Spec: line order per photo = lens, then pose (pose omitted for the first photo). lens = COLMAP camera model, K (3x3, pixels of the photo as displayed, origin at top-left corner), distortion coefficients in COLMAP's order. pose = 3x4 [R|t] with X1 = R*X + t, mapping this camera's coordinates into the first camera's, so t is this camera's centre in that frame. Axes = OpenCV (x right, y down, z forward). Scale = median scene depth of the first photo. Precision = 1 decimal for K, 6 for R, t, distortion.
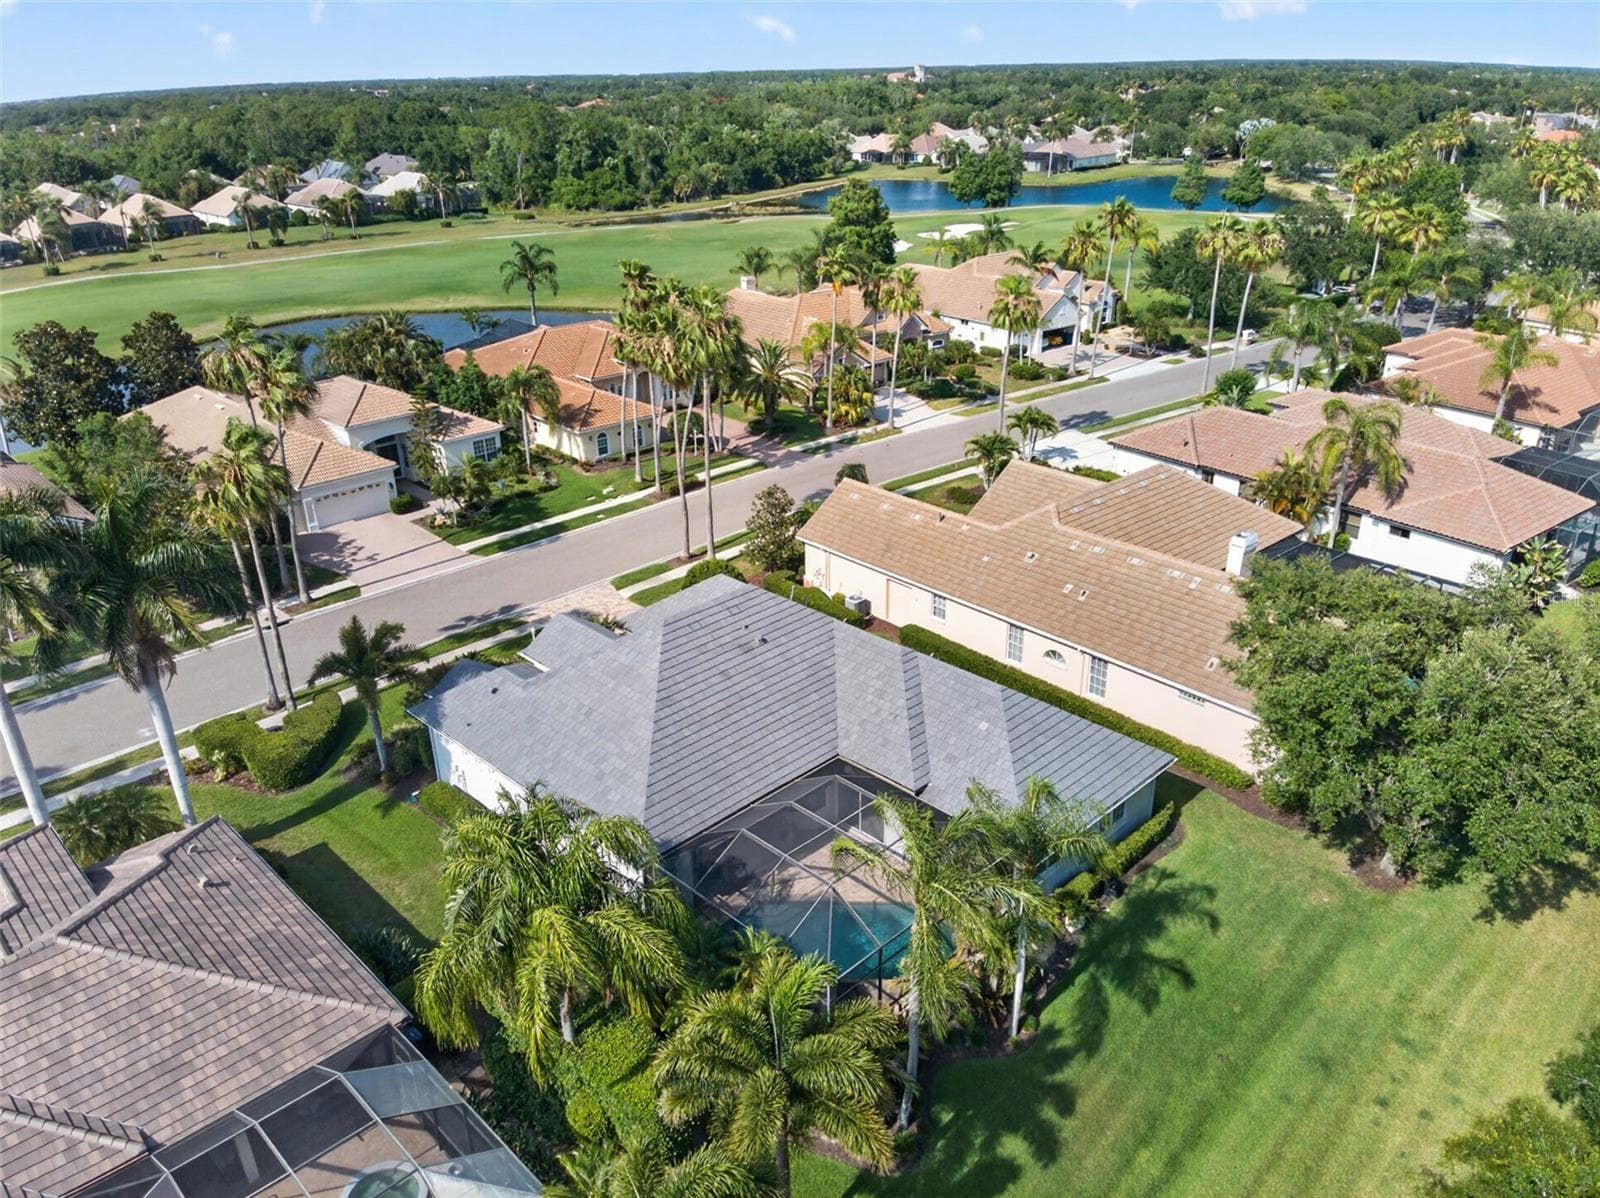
lens RADIAL K [[1153.0, 0, 791.1], [0, 1153.0, 605.0], [0, 0, 1]] dist [0.178056, -0.325767]
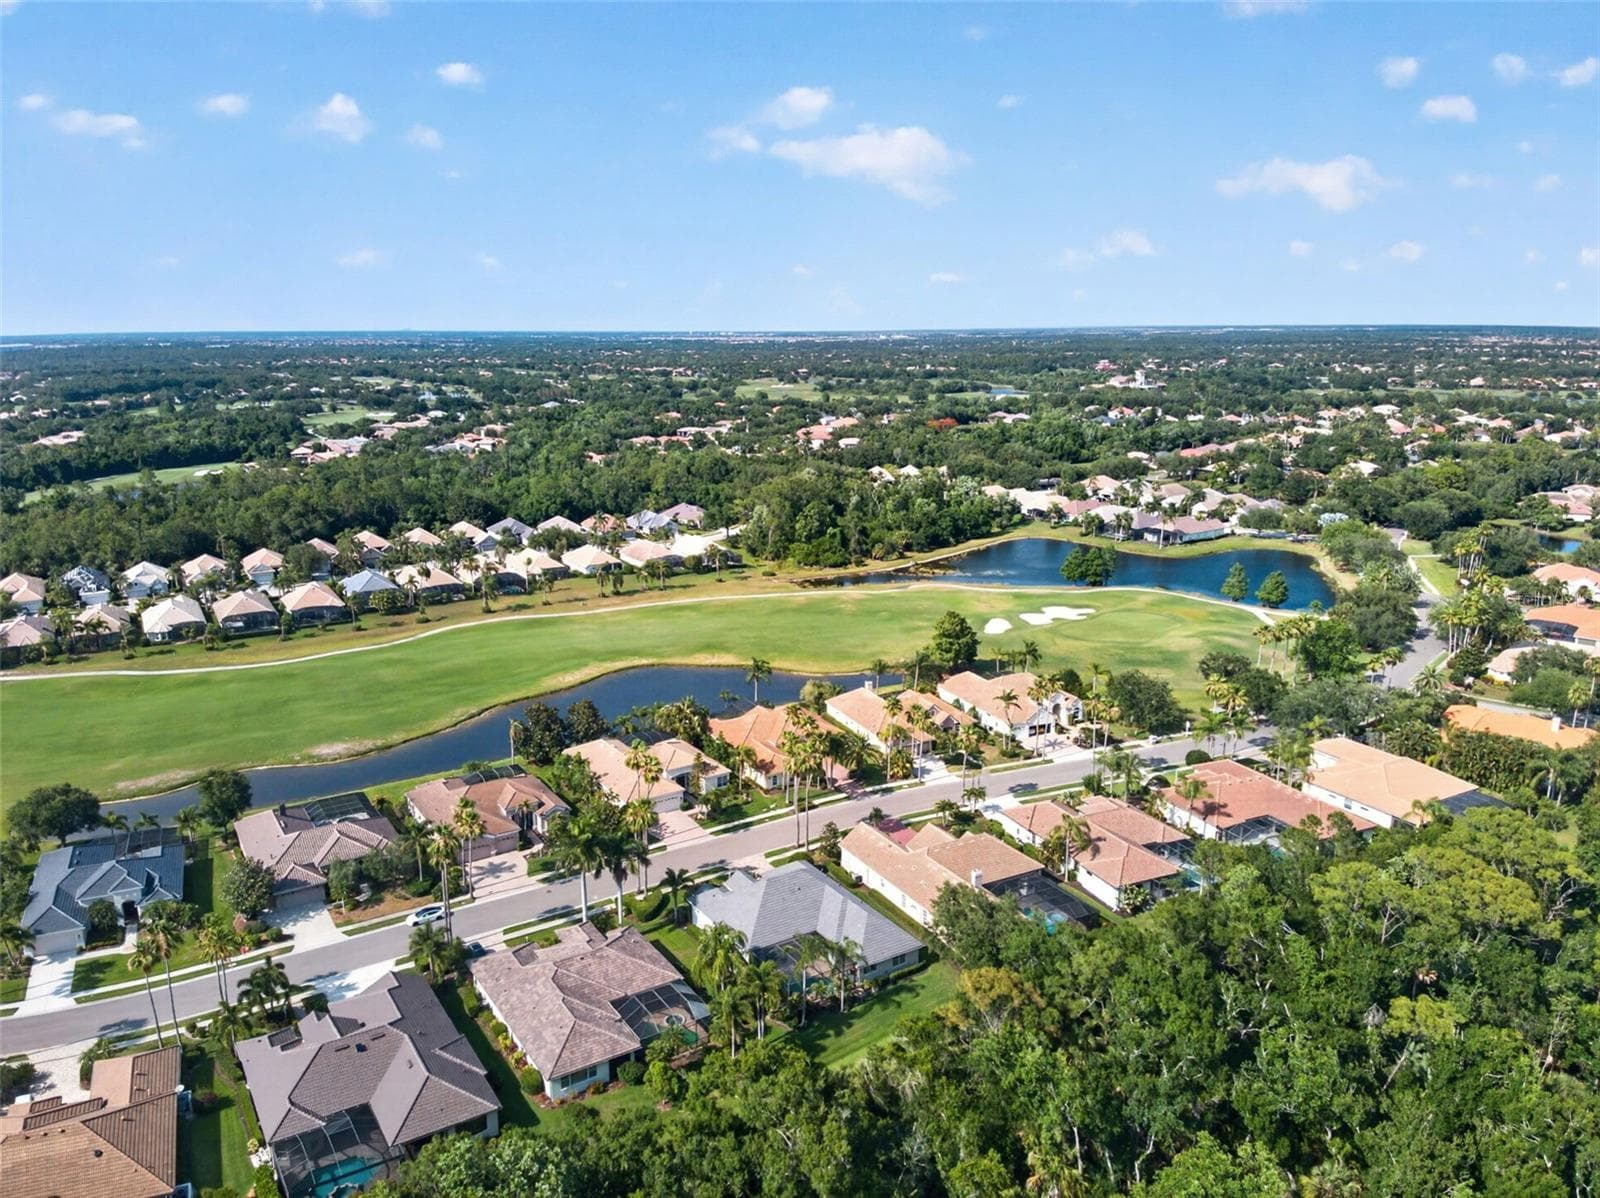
lens RADIAL K [[1153.0, 0, 791.1], [0, 1153.0, 605.0], [0, 0, 1]] dist [0.178056, -0.325767]
pose [[0.977306, 0.066706, -0.201055, 0.285321], [-0.103341, 0.978656, -0.177631, -0.084617], [0.184915, 0.194378, 0.963340, -1.155988]]
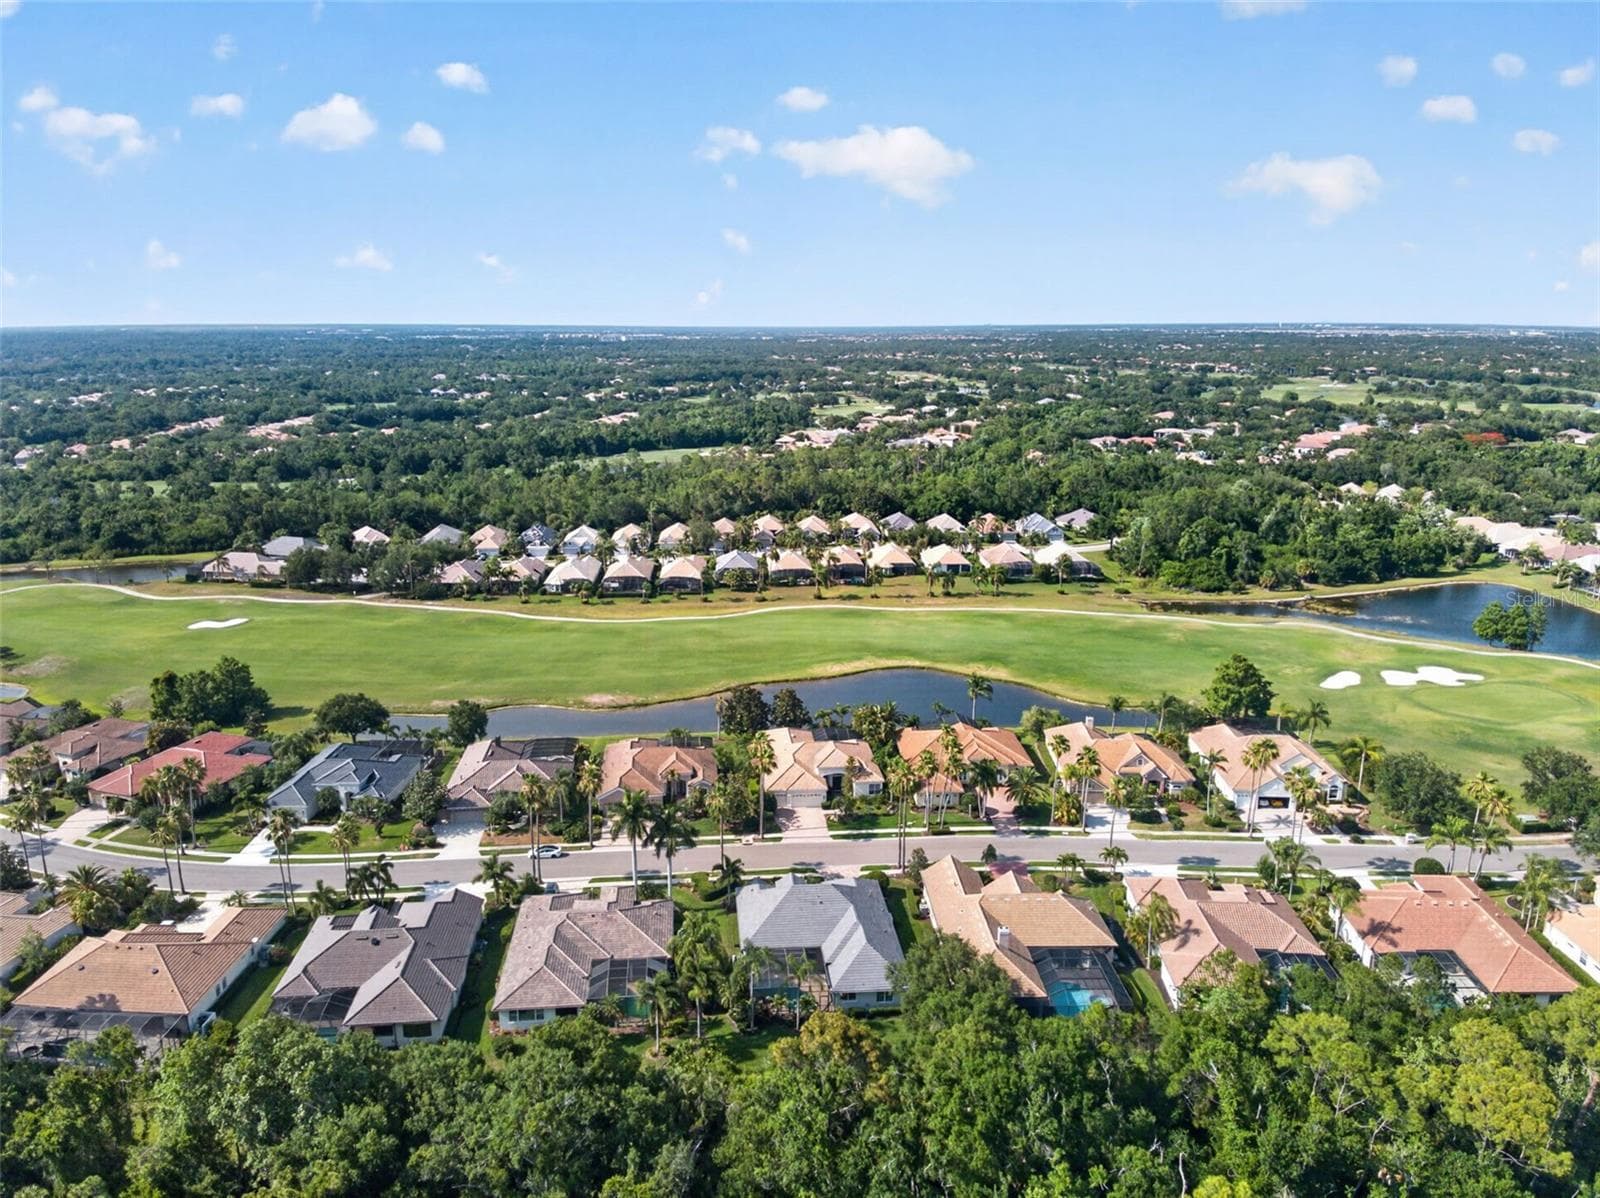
lens RADIAL K [[1153.0, 0, 791.1], [0, 1153.0, 605.0], [0, 0, 1]] dist [0.178056, -0.325767]
pose [[0.772104, 0.172593, -0.611610, 0.906425], [-0.279309, 0.956638, -0.082646, -0.243436], [0.570825, 0.234639, 0.786831, -0.902416]]
